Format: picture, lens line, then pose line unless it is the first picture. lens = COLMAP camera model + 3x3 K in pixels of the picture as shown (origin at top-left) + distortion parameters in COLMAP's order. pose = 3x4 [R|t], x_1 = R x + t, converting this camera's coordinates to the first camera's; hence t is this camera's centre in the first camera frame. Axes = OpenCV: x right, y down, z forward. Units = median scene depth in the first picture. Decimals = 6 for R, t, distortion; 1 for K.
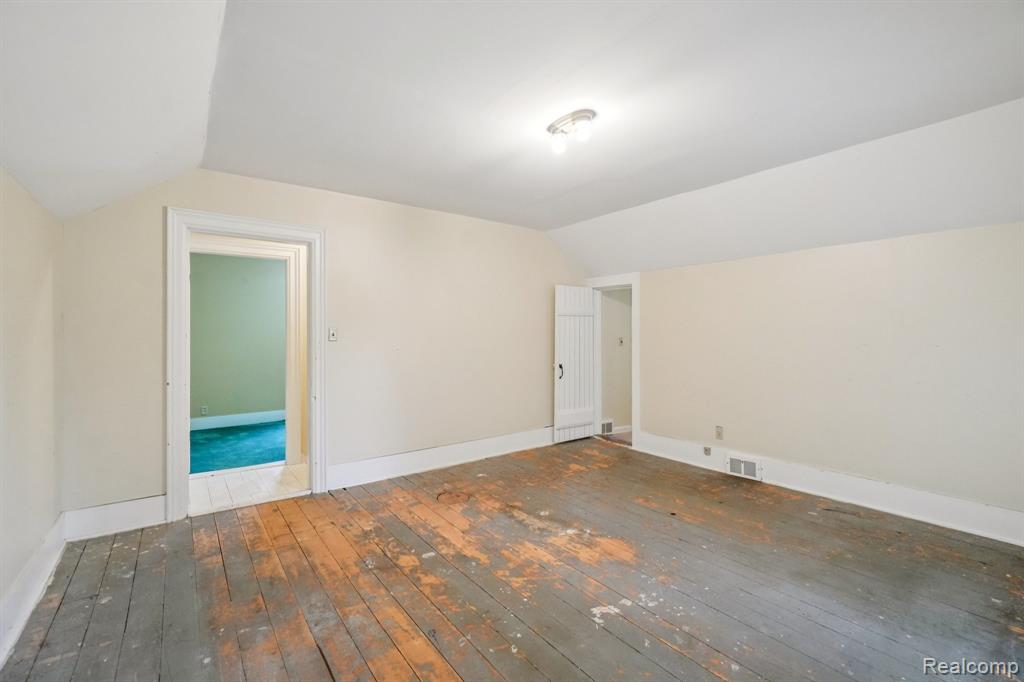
lens RADIAL K [[445.9, 0, 516.0], [0, 445.9, 334.2], [0, 0, 1]] dist [-0.006723, 0.002880]
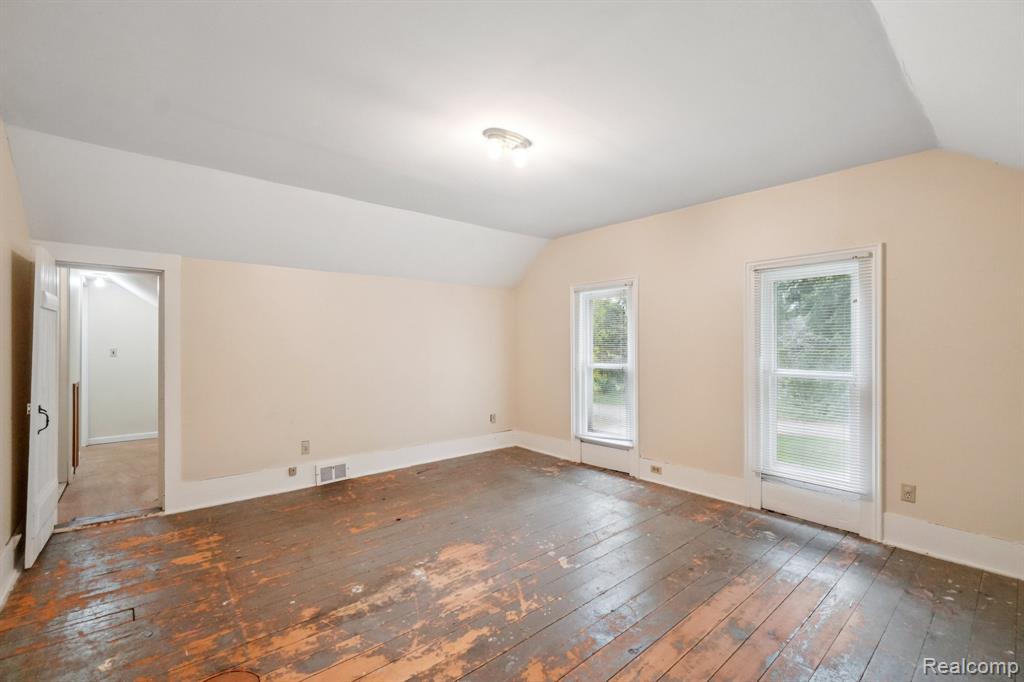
lens RADIAL K [[445.9, 0, 515.9], [0, 445.9, 345.0], [0, 0, 1]] dist [-0.006723, 0.002880]
pose [[-0.066555, -0.000533, 0.997783, -0.697710], [-0.001391, 0.999999, 0.000442, -0.000437], [-0.997782, -0.001358, -0.066556, 0.805341]]
